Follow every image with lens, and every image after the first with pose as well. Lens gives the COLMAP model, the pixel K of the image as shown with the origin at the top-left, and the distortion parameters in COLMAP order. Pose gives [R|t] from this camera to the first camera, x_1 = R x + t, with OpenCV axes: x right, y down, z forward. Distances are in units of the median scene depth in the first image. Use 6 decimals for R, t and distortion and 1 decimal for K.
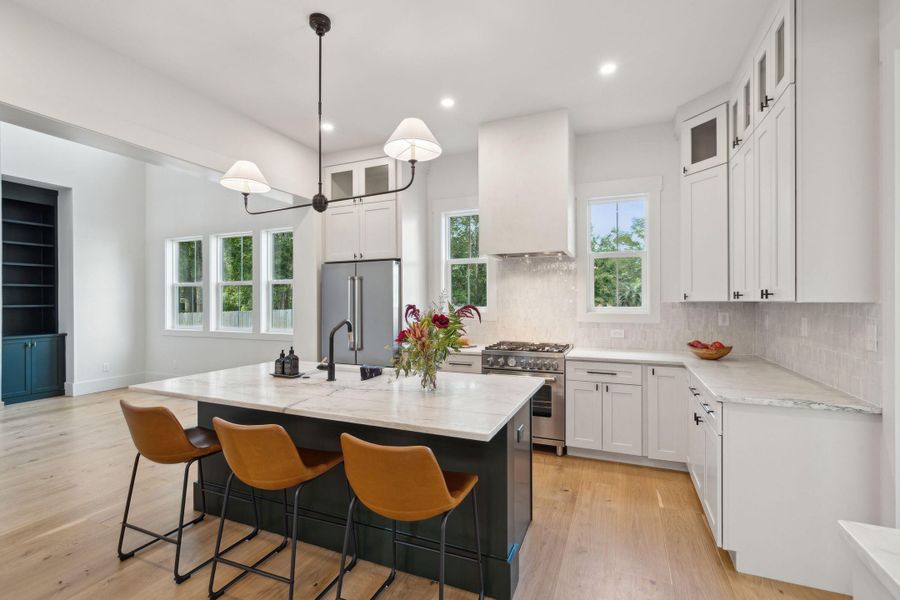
lens RADIAL K [[410.2, 0, 444.1], [0, 410.2, 300.7], [0, 0, 1]] dist [0.018655, -0.003286]
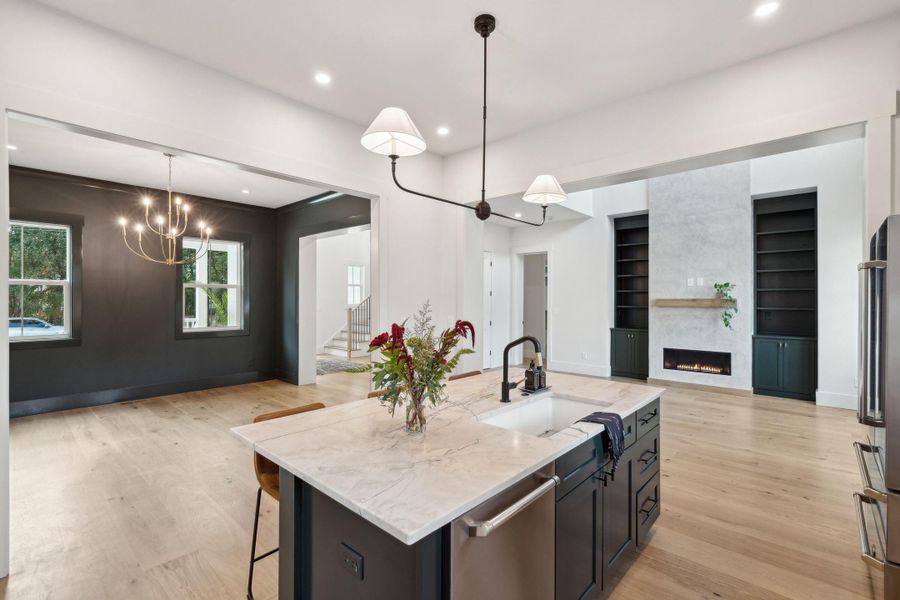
lens RADIAL K [[410.2, 0, 448.9], [0, 410.2, 301.5], [0, 0, 1]] dist [0.018655, -0.003286]
pose [[-0.320732, 0.000775, -0.947170, 0.516145], [-0.005187, 0.999983, 0.002575, -0.007554], [0.947156, 0.005739, -0.320722, 0.944782]]
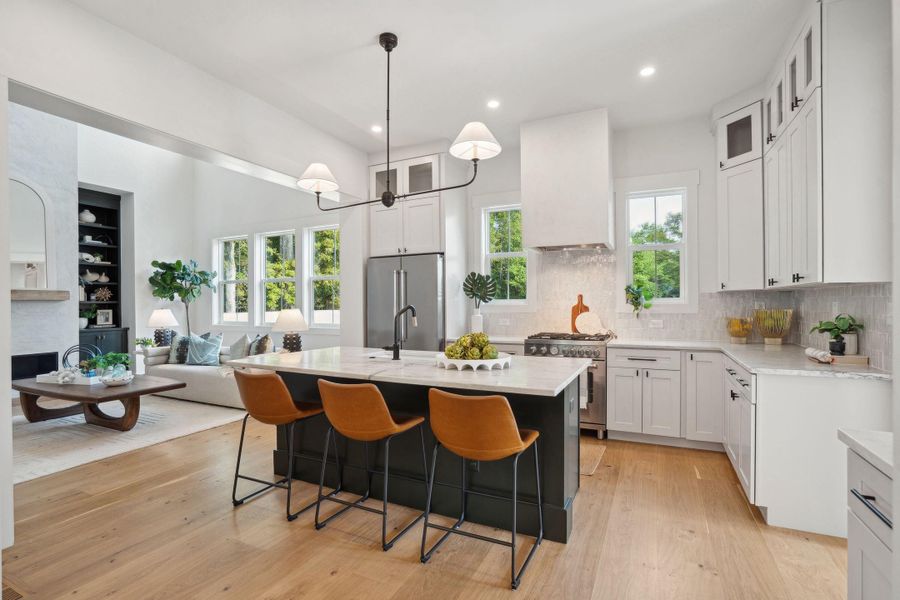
lens RADIAL K [[431.4, 0, 443.7], [0, 431.4, 305.6], [0, 0, 1]] dist [-0.021656, 0.009782]
pose [[0.998815, -0.003476, -0.048545, -0.074814], [0.003749, 0.999978, 0.005541, 0.035126], [0.048525, -0.005717, 0.998806, -0.127175]]
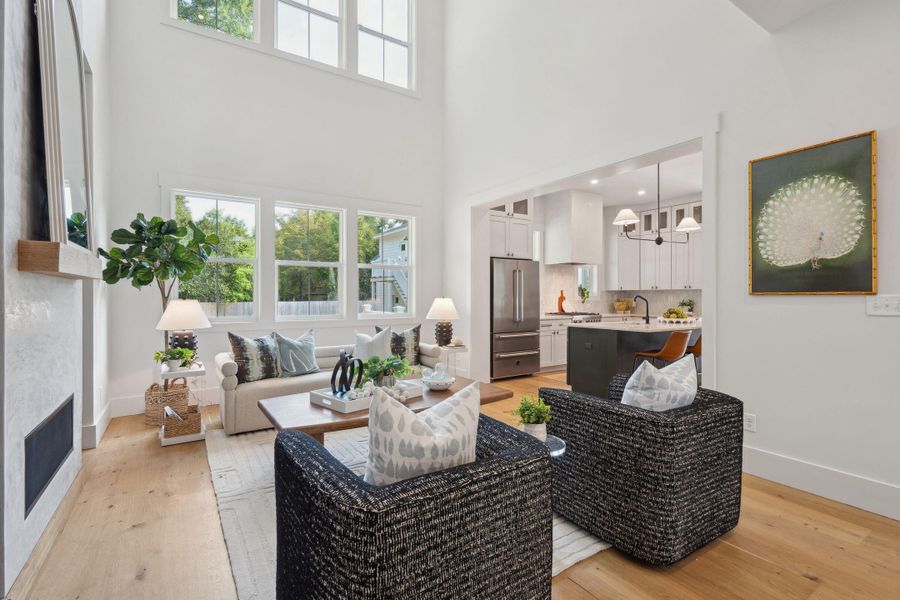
lens RADIAL K [[410.2, 0, 453.0], [0, 410.2, 296.9], [0, 0, 1]] dist [0.018655, -0.003286]
pose [[0.548599, 0.003199, 0.836080, -2.135004], [-0.006586, 0.999978, 0.000496, 0.050908], [-0.836060, -0.005779, 0.548608, 0.560110]]
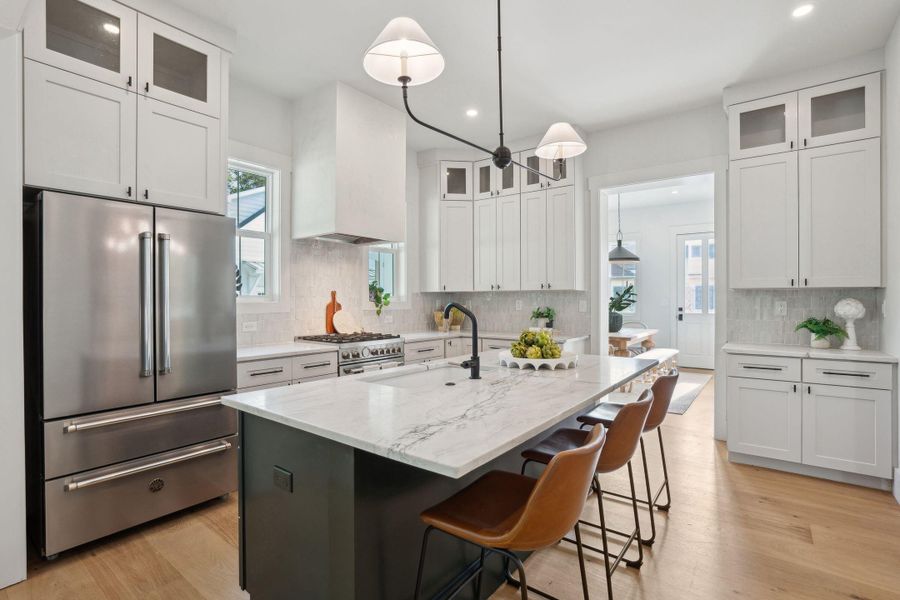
lens RADIAL K [[431.4, 0, 441.5], [0, 431.4, 299.3], [0, 0, 1]] dist [-0.021656, 0.009782]
pose [[0.253904, 0.003939, 0.967221, -0.903053], [-0.002251, 0.999991, -0.003482, 0.036681], [-0.967227, -0.001294, 0.253910, 0.705794]]
